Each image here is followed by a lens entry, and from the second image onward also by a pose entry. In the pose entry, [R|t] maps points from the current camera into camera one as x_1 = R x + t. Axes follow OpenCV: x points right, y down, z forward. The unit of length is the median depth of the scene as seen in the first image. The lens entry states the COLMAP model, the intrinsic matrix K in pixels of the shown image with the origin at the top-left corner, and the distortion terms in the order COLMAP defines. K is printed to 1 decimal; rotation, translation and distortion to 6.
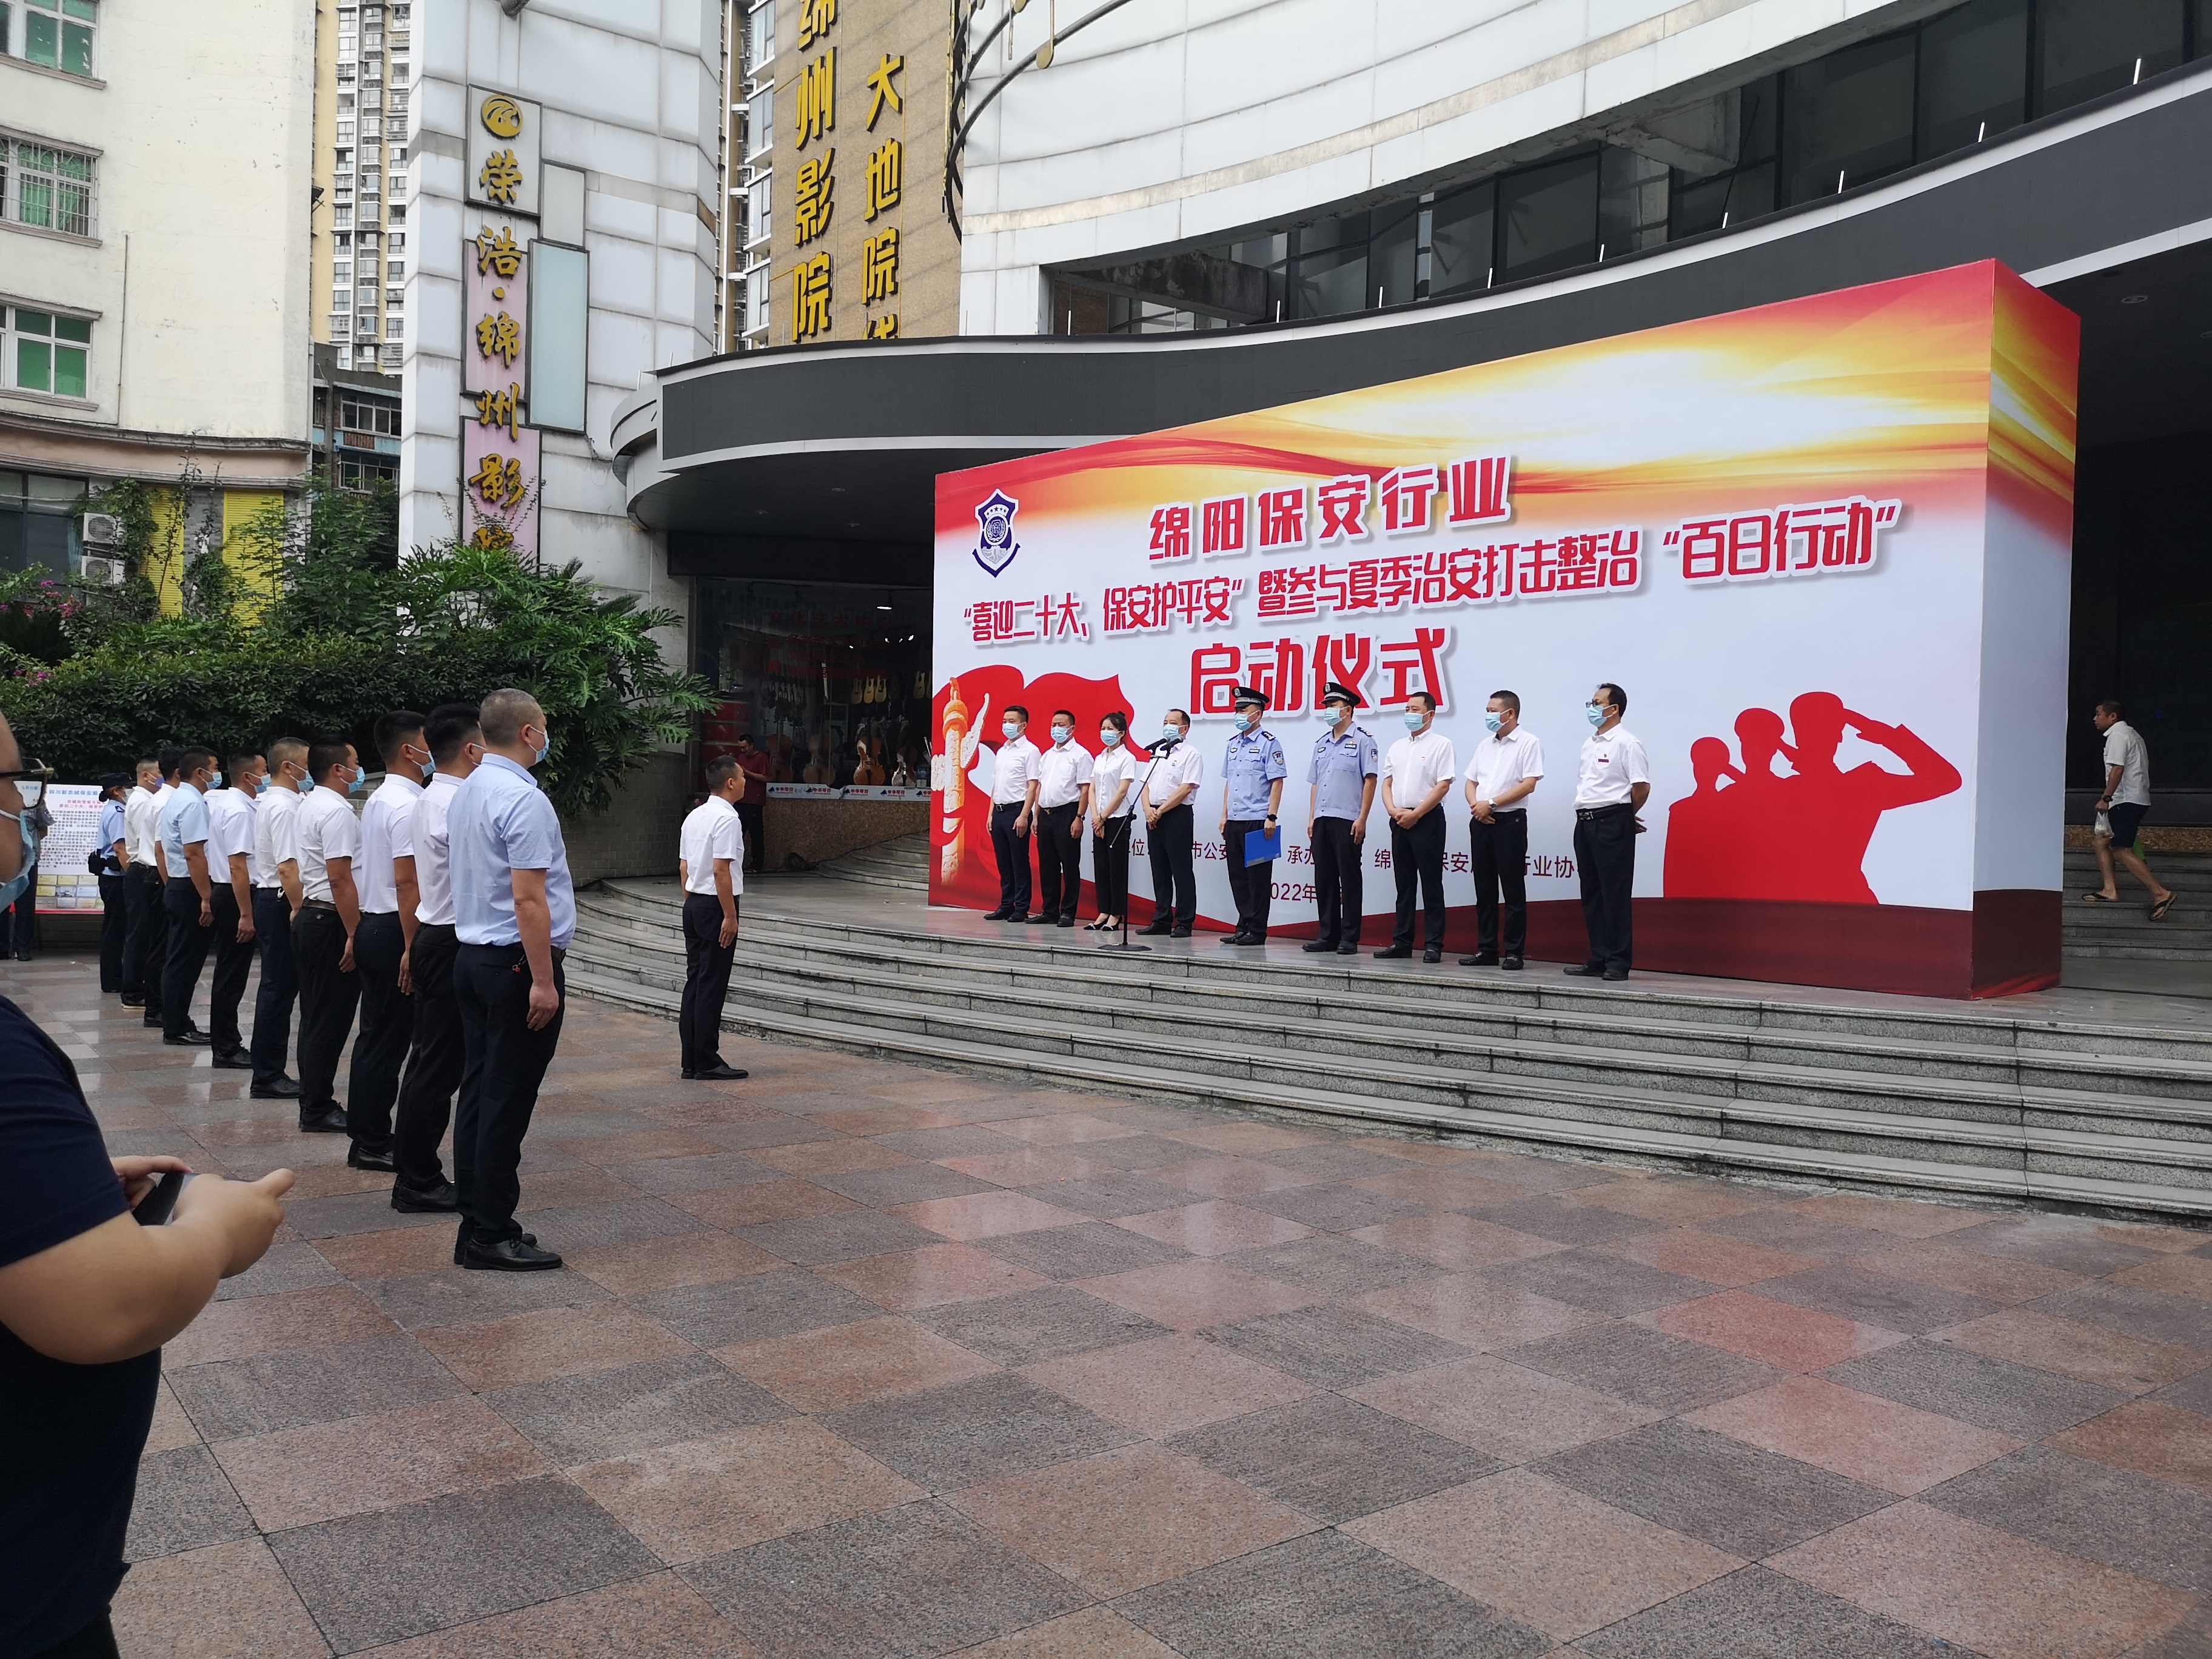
lens RADIAL K [[1701.4, 0, 1122.2], [0, 1701.4, 832.8], [0, 0, 1]] dist [0.062123, -0.064570]
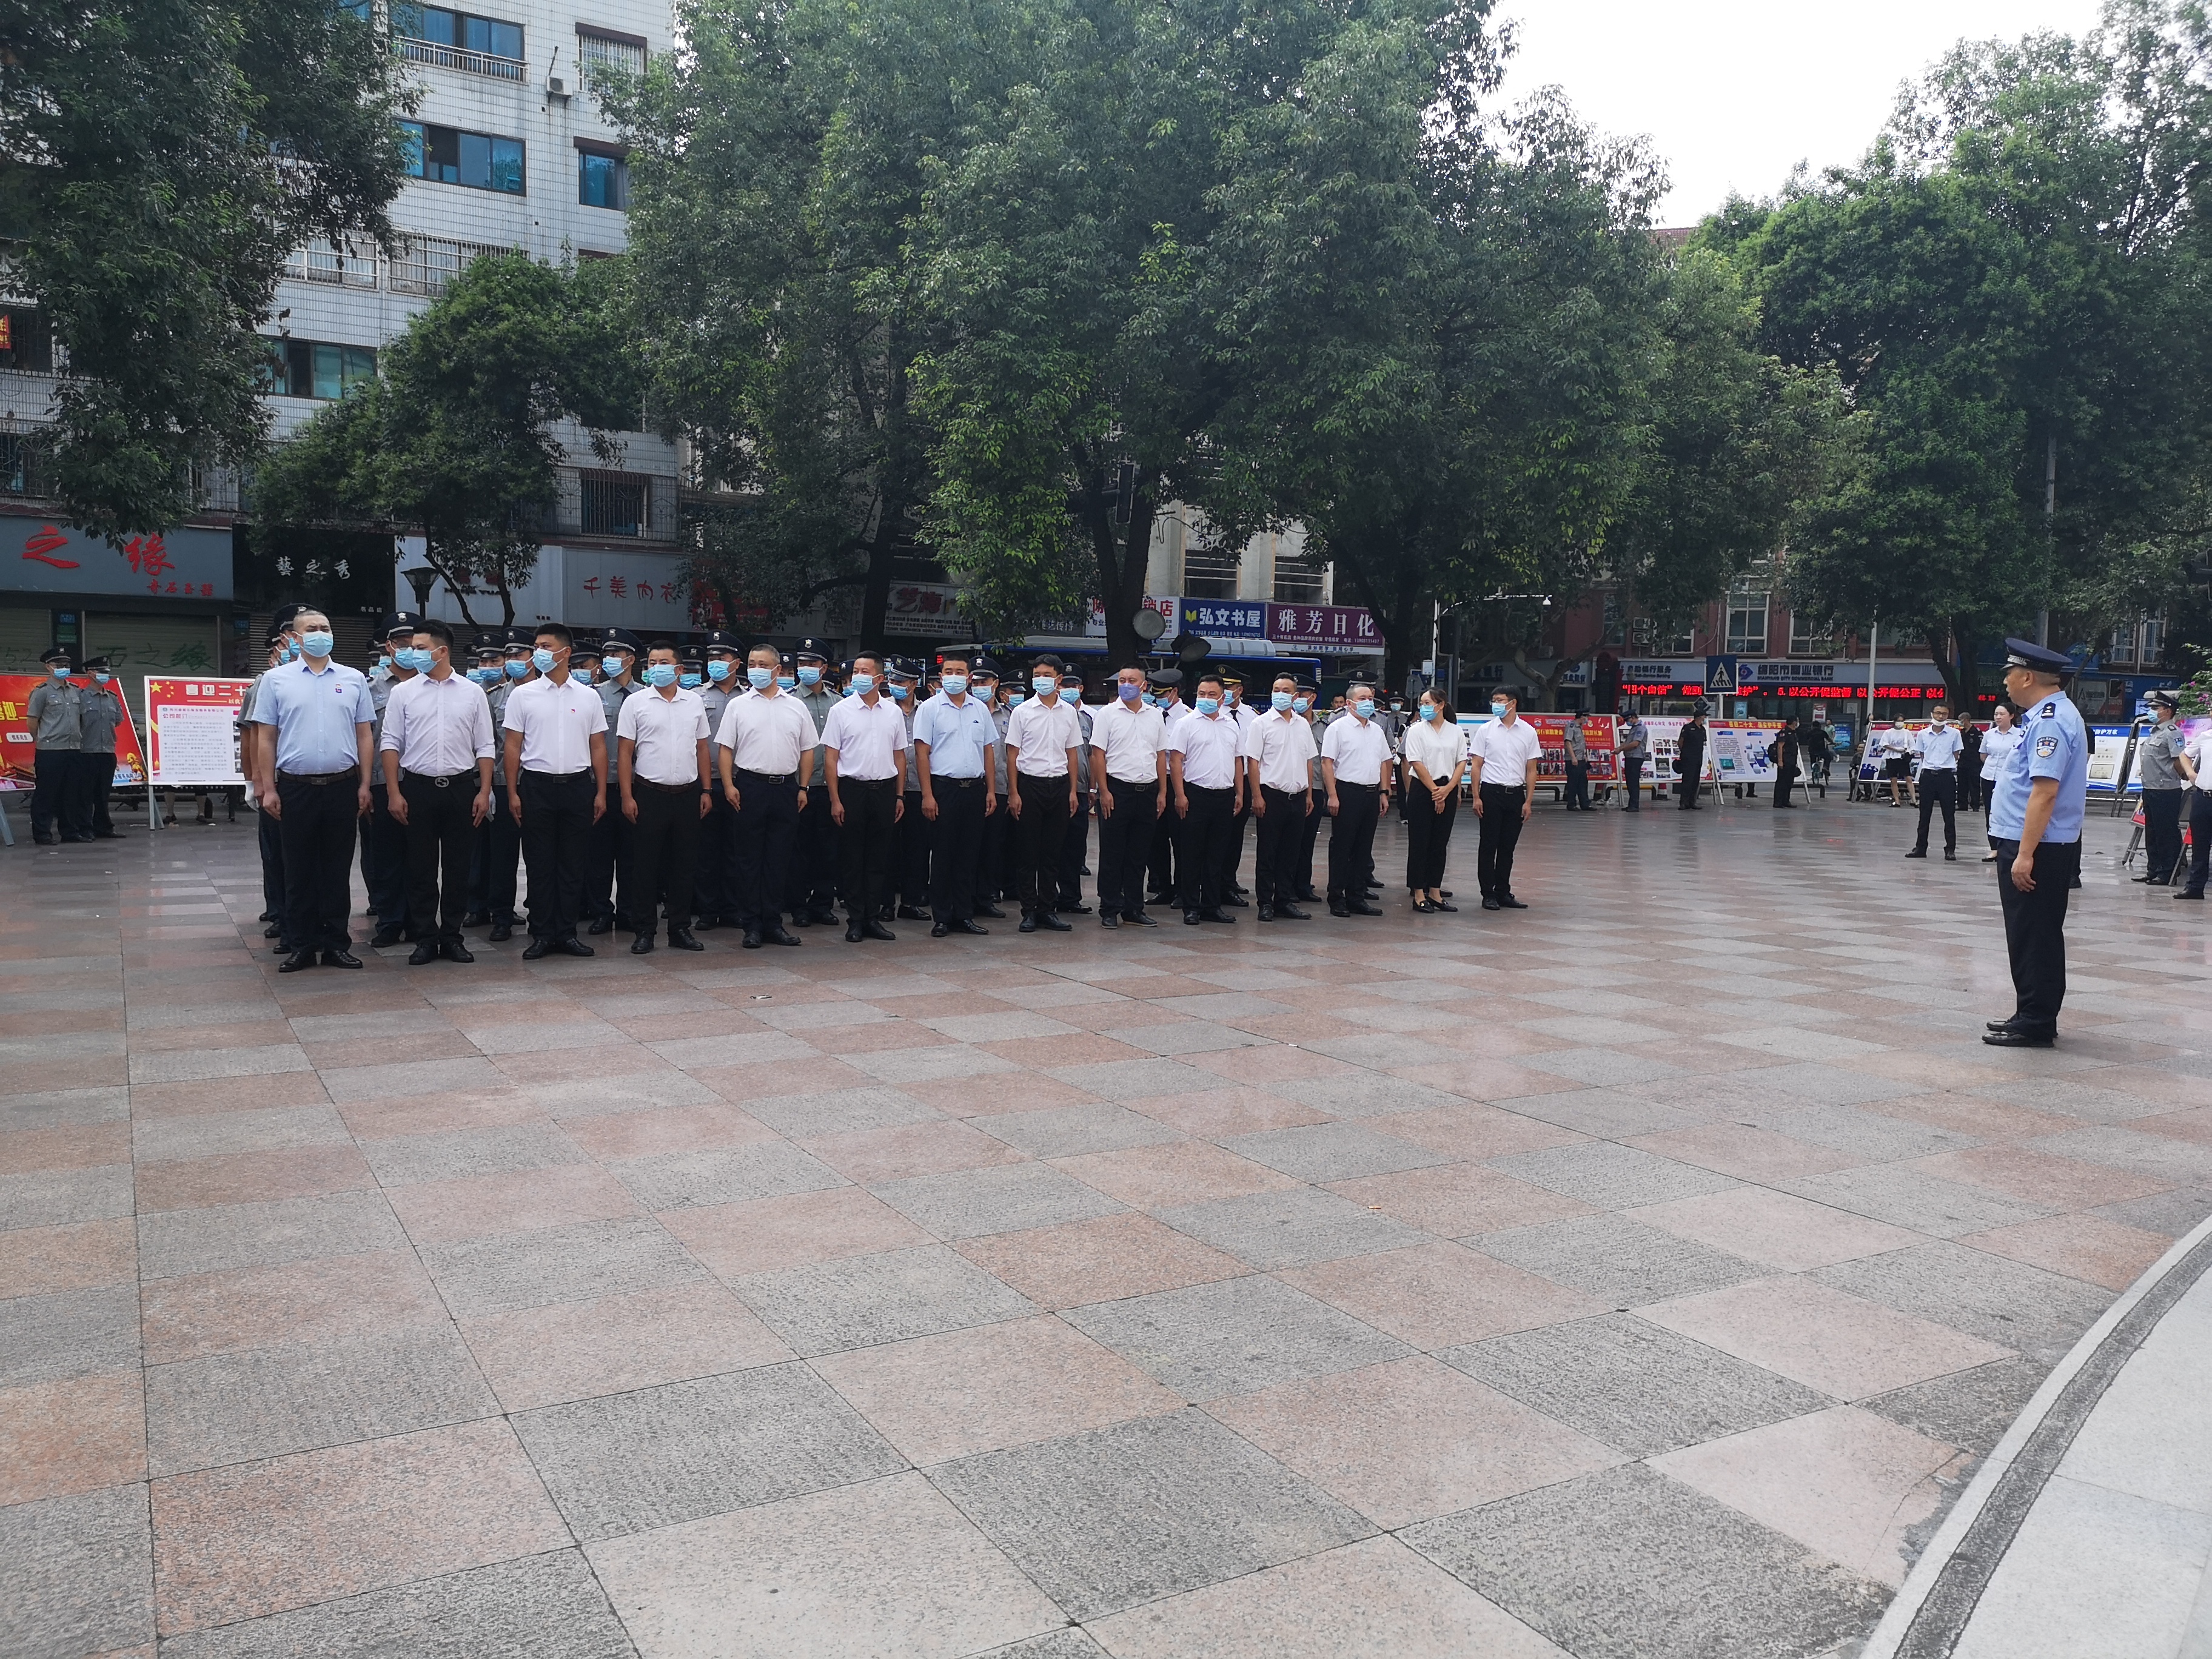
lens RADIAL K [[1701.4, 0, 1113.4], [0, 1701.4, 830.2], [0, 0, 1]] dist [0.062123, -0.064570]
pose [[-0.128448, 0.039892, -0.990914, 0.351546], [-0.031614, 0.998518, 0.044297, 0.010583], [0.991212, 0.037016, -0.126997, 0.512191]]
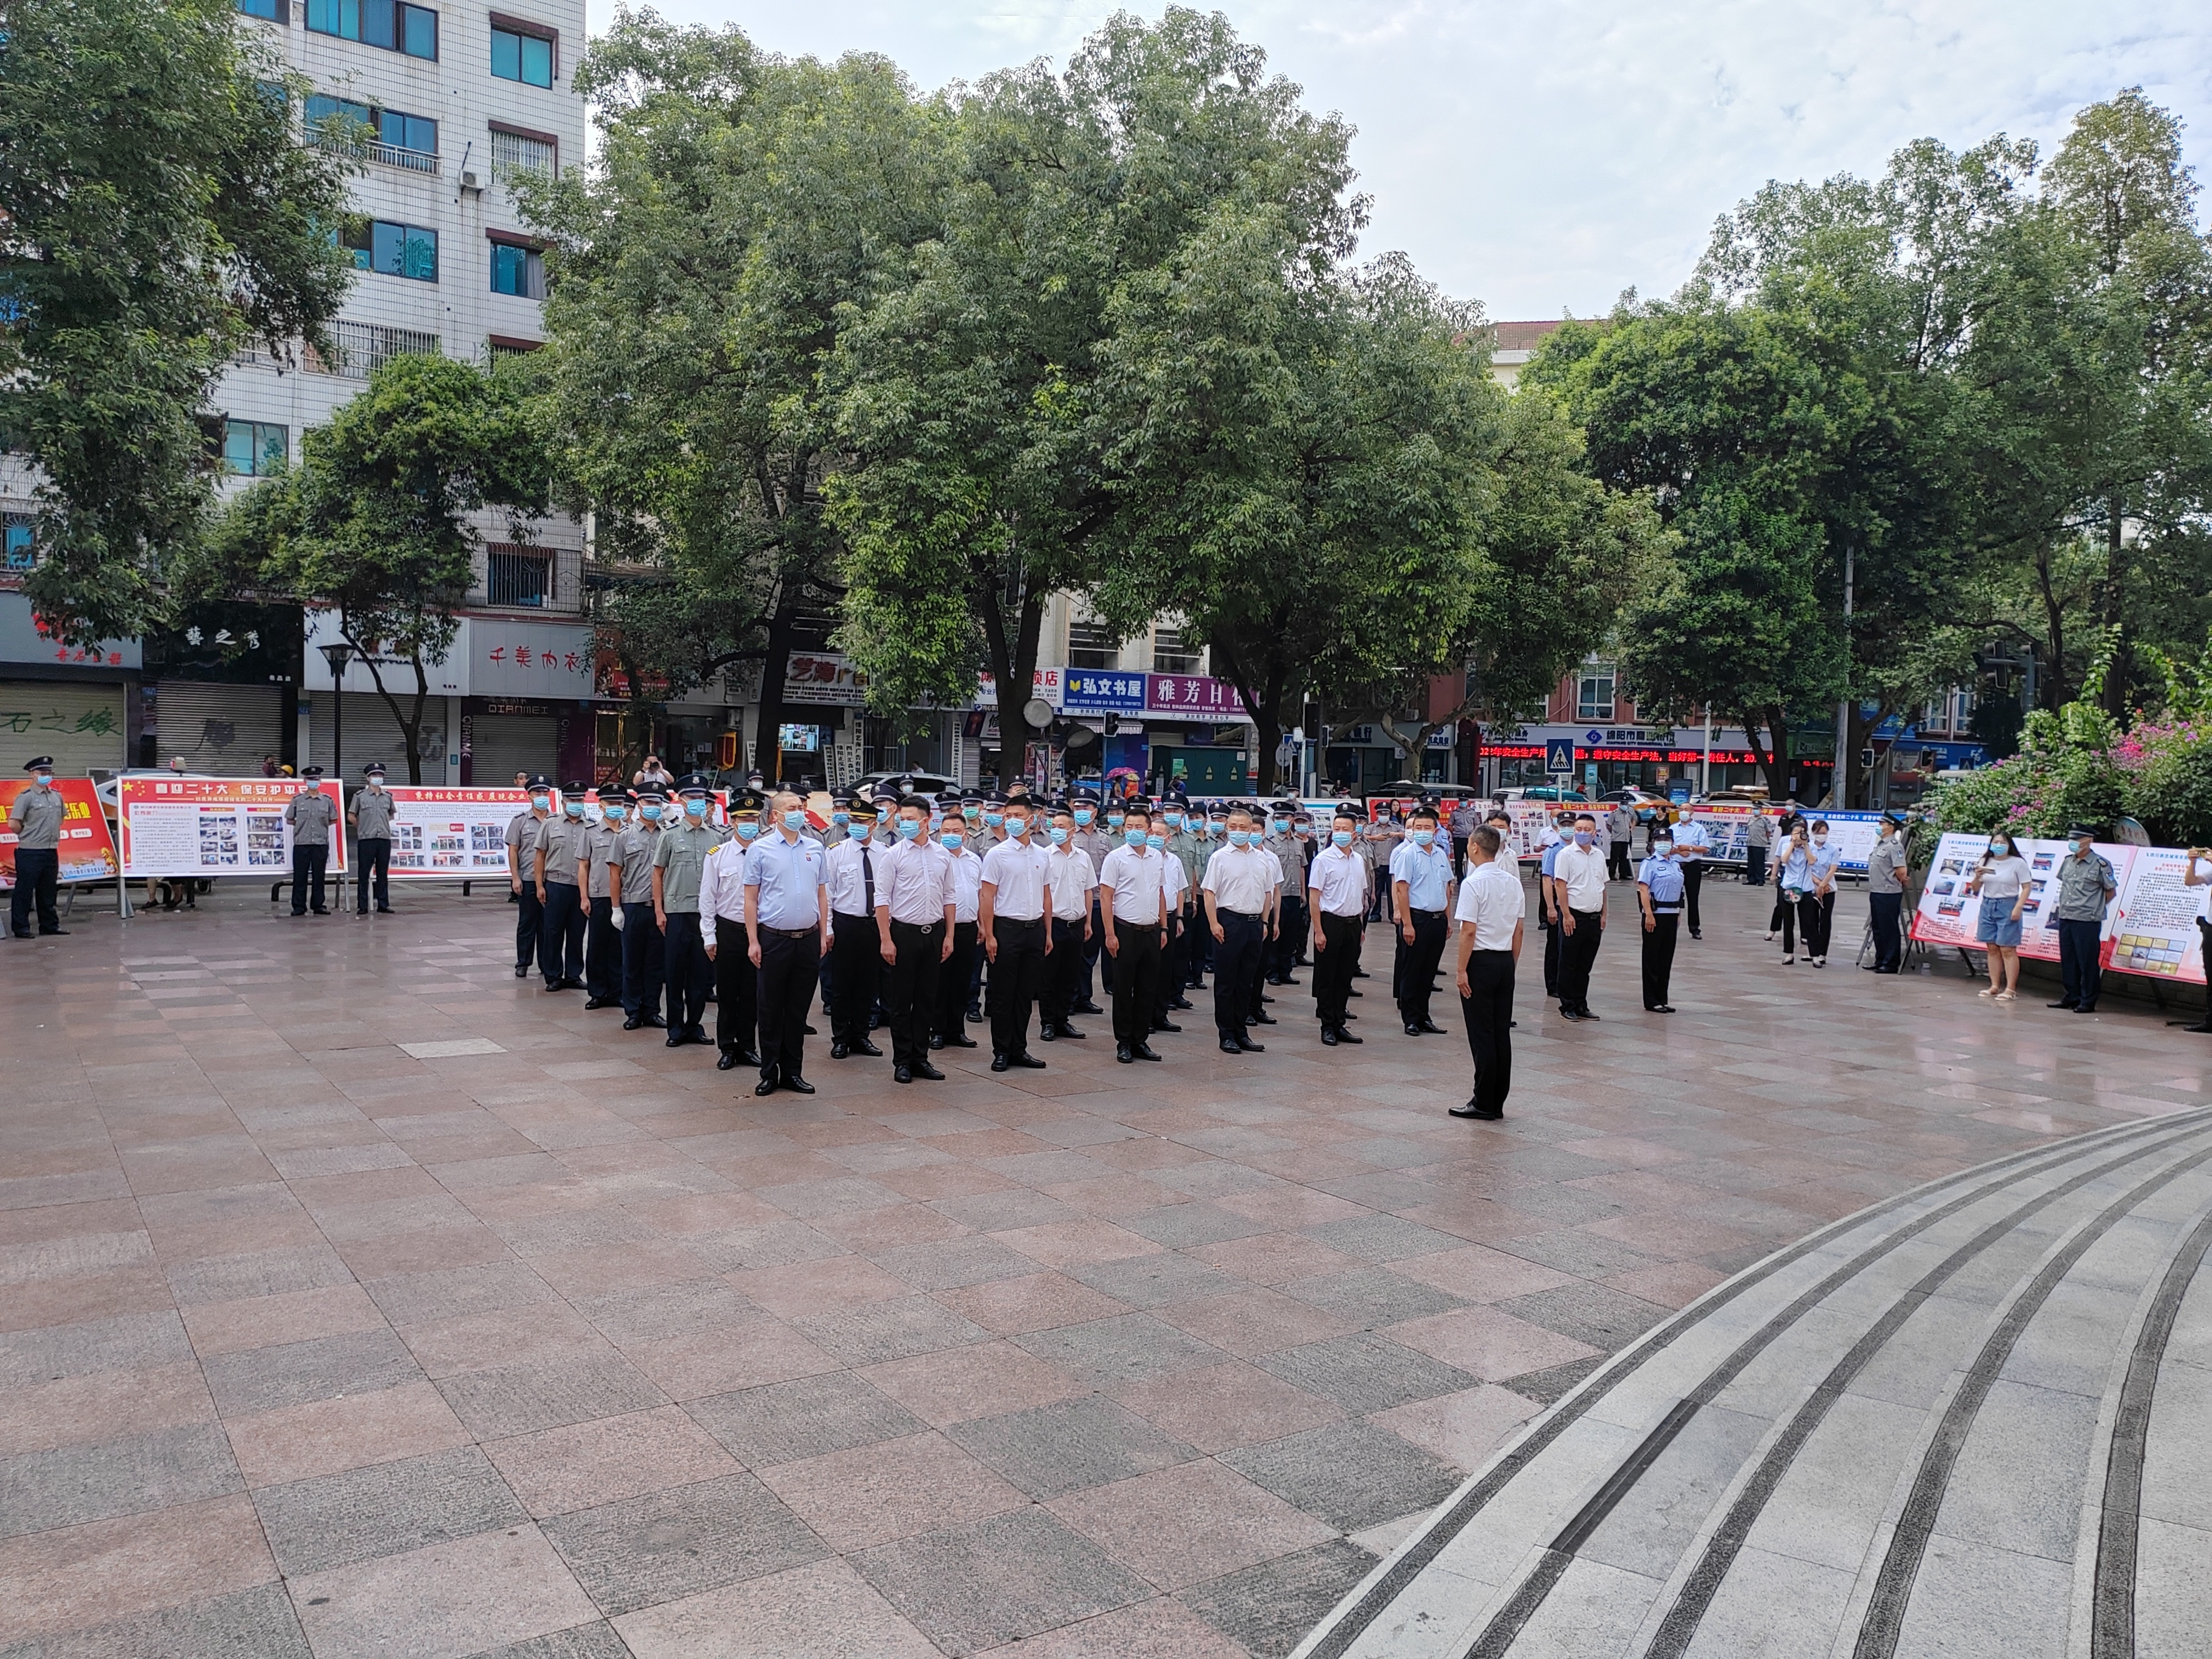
lens RADIAL K [[1695.6, 0, 1108.4], [0, 1695.6, 827.1], [0, 0, 1]] dist [0.018147, 0.024080]
pose [[-0.062061, 0.012463, -0.997995, 0.516380], [-0.037298, 0.999195, 0.014797, -0.037920], [0.997375, 0.038141, -0.061547, 0.517971]]
